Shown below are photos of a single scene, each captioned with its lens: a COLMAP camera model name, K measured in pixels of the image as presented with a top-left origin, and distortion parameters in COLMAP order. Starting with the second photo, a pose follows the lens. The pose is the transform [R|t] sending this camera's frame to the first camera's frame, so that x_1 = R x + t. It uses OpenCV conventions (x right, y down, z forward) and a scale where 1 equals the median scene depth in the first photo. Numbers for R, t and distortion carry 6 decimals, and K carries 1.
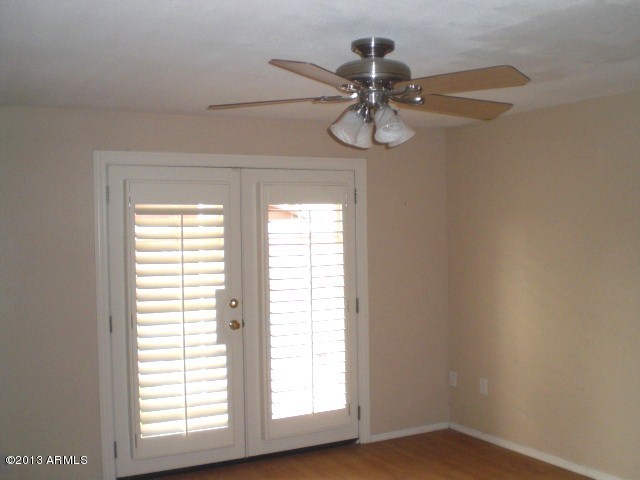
lens RADIAL K [[721.2, 0, 323.9], [0, 721.2, 238.8], [0, 0, 1]] dist [-0.067115, -0.228159]
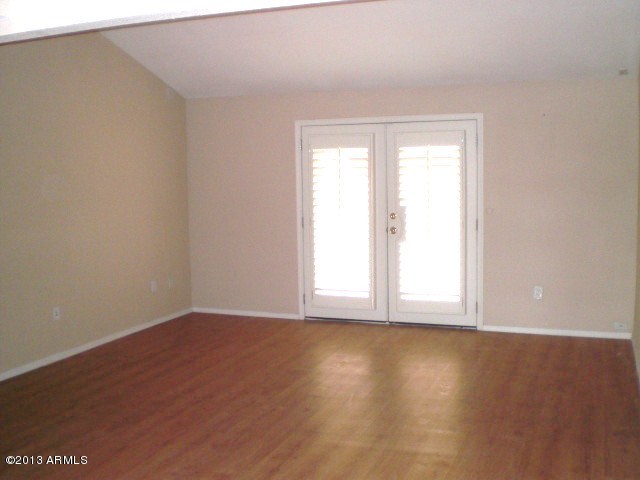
lens RADIAL K [[721.2, 0, 323.9], [0, 721.2, 238.8], [0, 0, 1]] dist [-0.067115, -0.228159]
pose [[0.636721, 0.071046, -0.767814, 0.949614], [-0.006767, 0.996223, 0.086569, 0.010367], [0.771065, -0.049924, 0.634797, -0.033671]]
